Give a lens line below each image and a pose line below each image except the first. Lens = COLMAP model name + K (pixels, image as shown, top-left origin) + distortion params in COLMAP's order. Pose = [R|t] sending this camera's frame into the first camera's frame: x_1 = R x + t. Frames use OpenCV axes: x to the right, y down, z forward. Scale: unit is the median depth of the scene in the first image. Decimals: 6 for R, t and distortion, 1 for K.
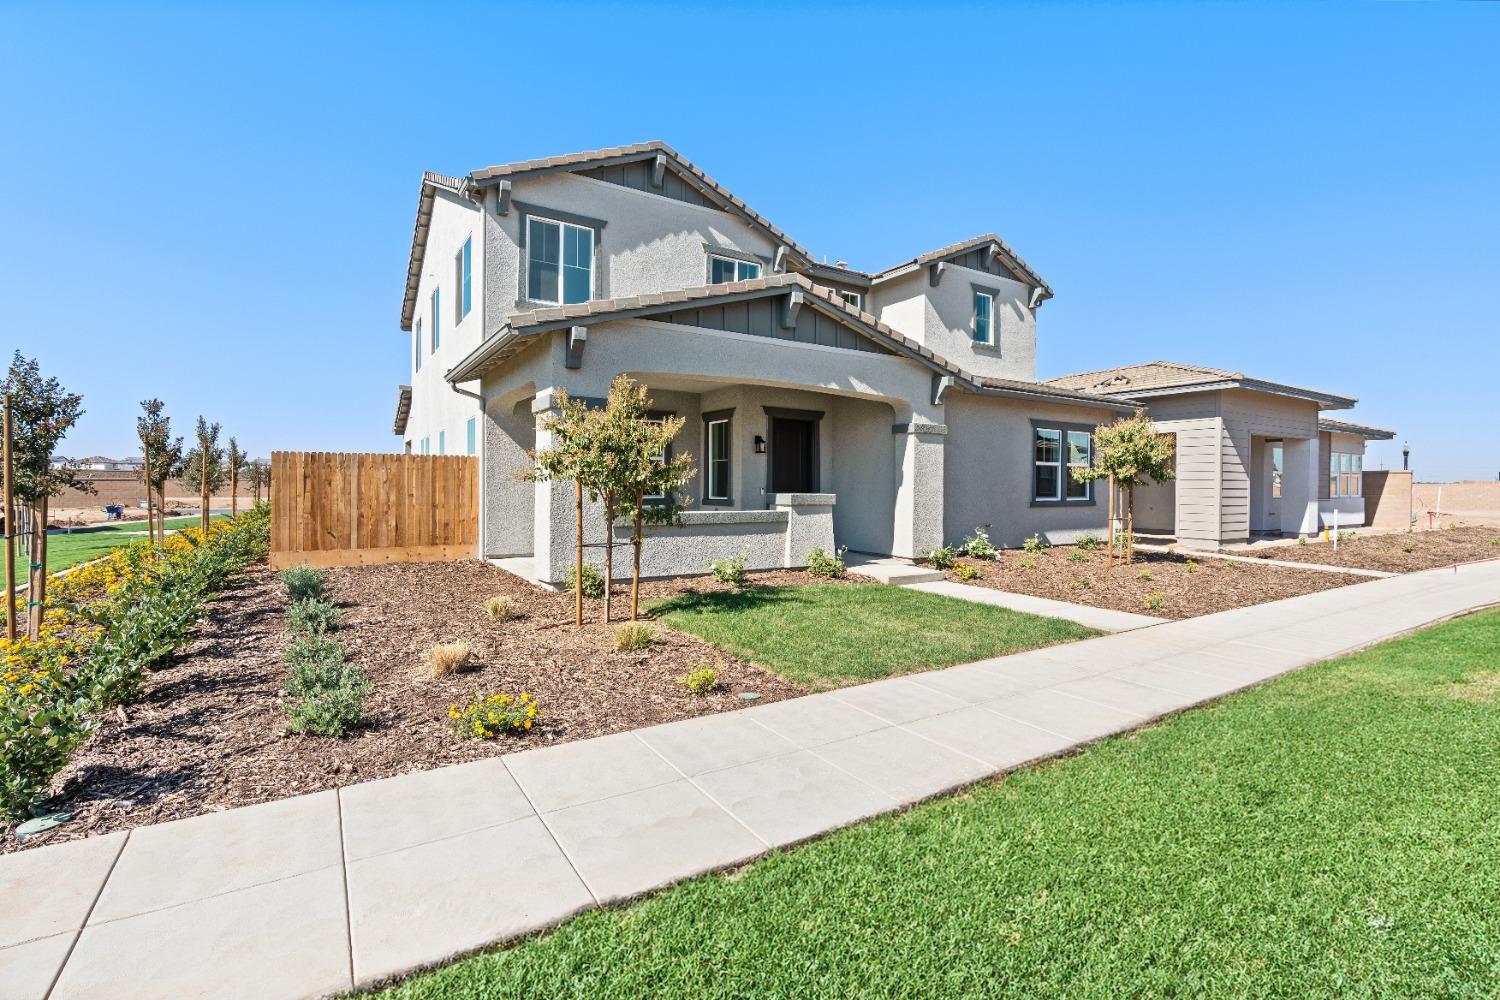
lens RADIAL K [[680.1, 0, 750.0], [0, 680.1, 500.0], [0, 0, 1]] dist [-0.001309, -0.000171]
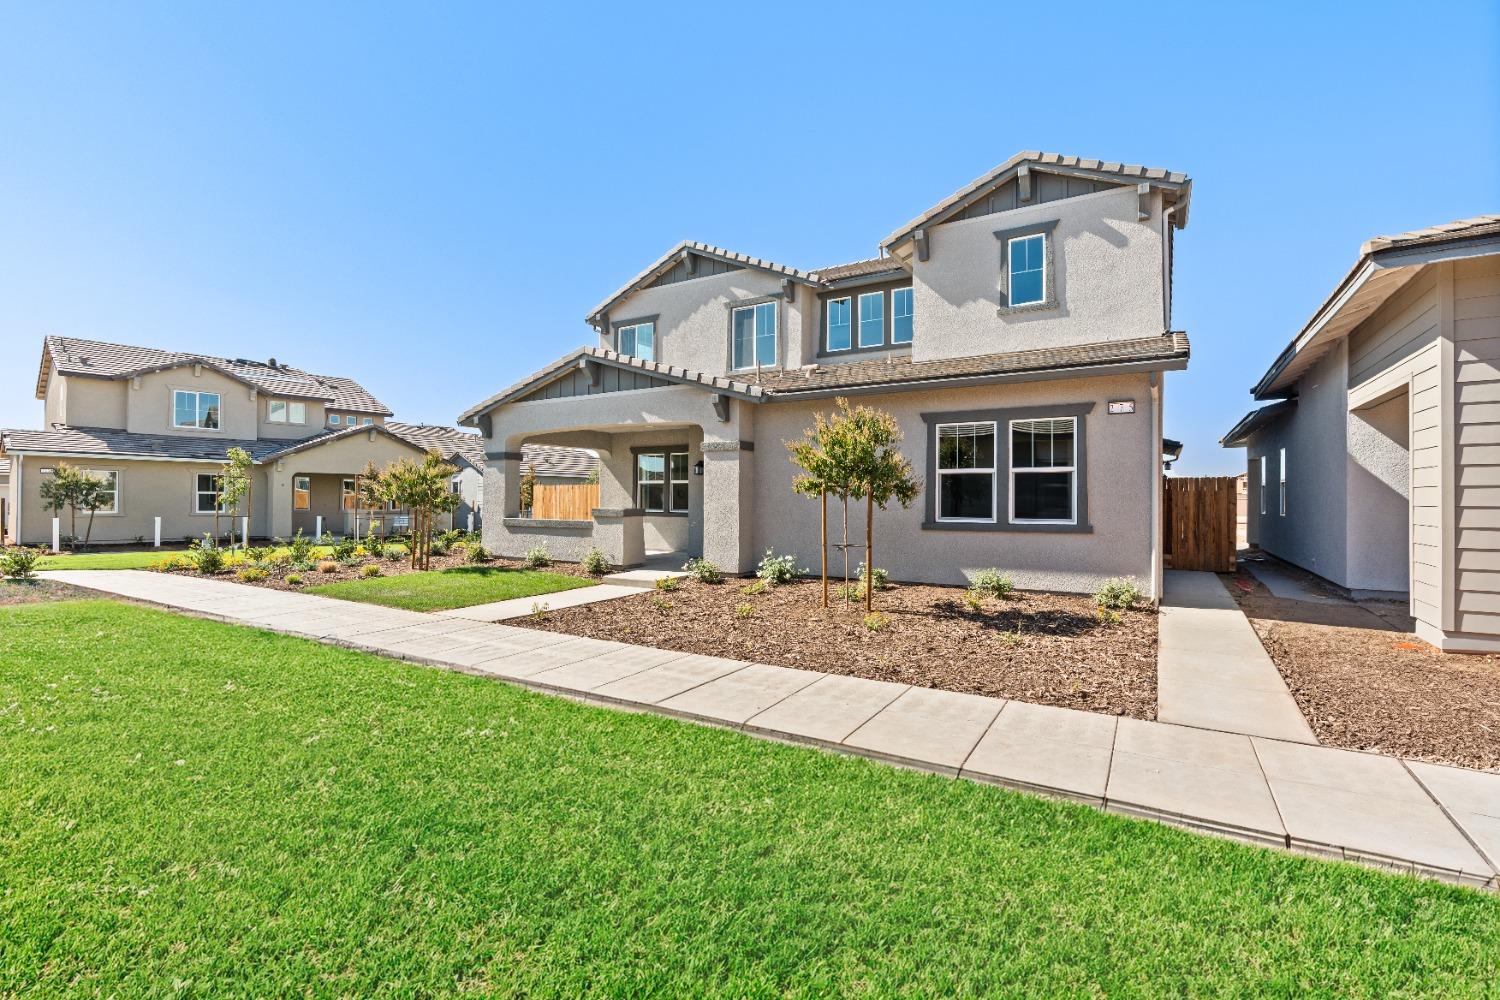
lens RADIAL K [[680.1, 0, 750.0], [0, 680.1, 500.0], [0, 0, 1]] dist [-0.001309, -0.000171]
pose [[0.442017, -0.003360, -0.897001, 1.158237], [-0.017461, 0.999771, -0.012349, -0.012090], [0.896837, 0.021121, 0.441857, 0.568794]]
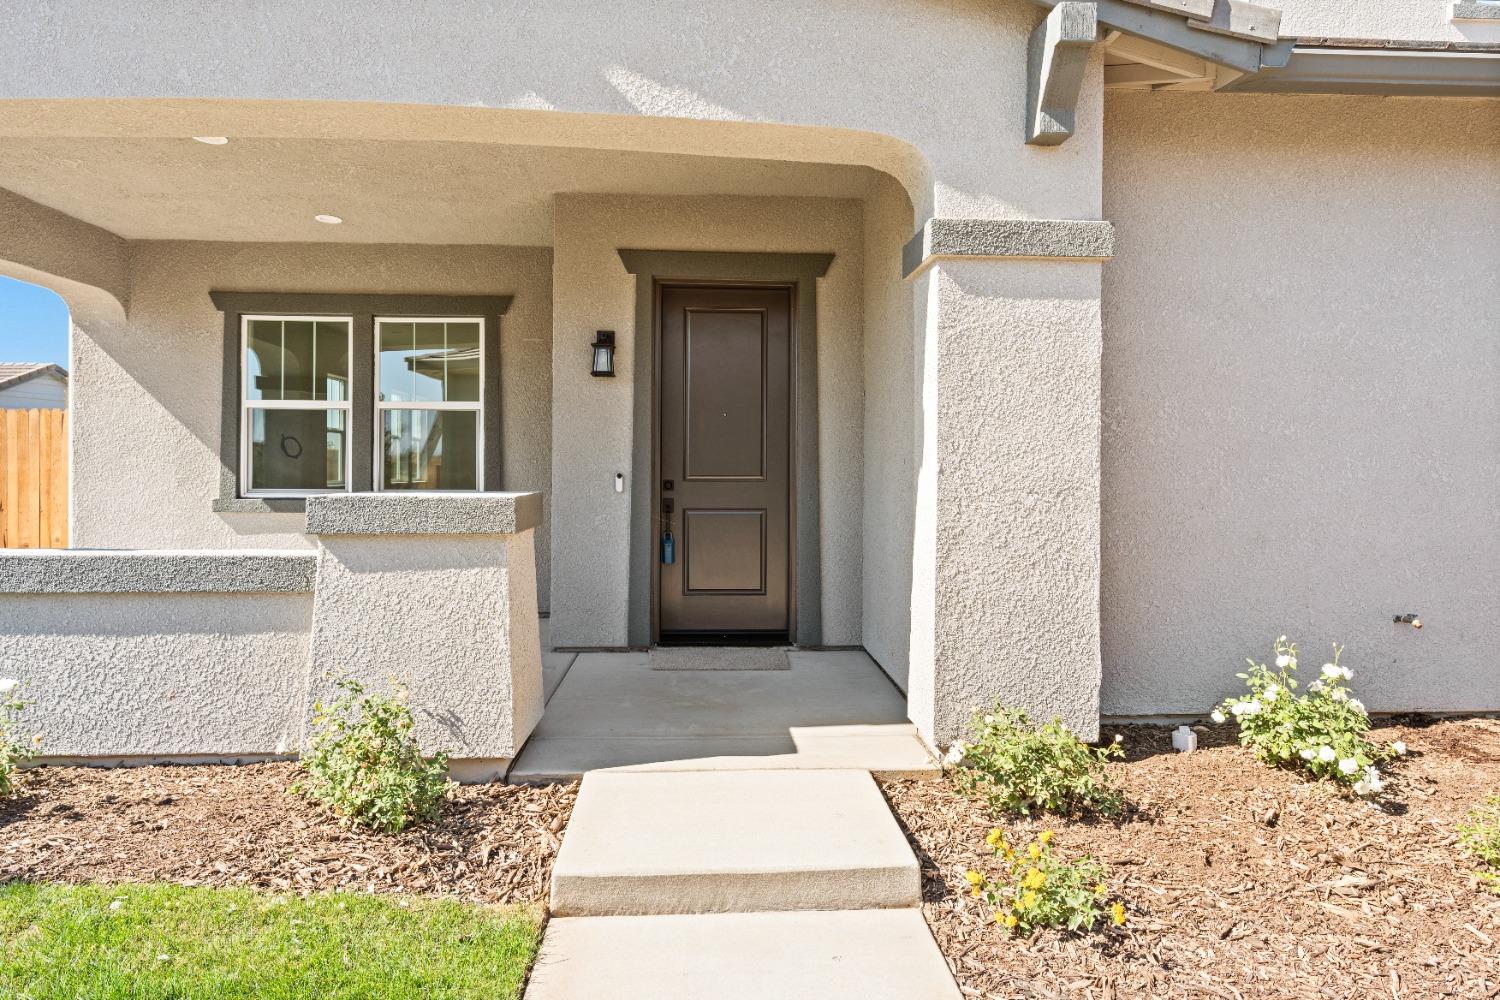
lens RADIAL K [[923.7, 0, 750.4], [0, 923.7, 461.8], [0, 0, 1]] dist [0.042336, 0.000093]
pose [[0.873432, -0.008879, -0.486865, 0.334463], [-0.004857, 0.999625, -0.026942, -0.010798], [0.486922, 0.025897, 0.873062, 0.624354]]
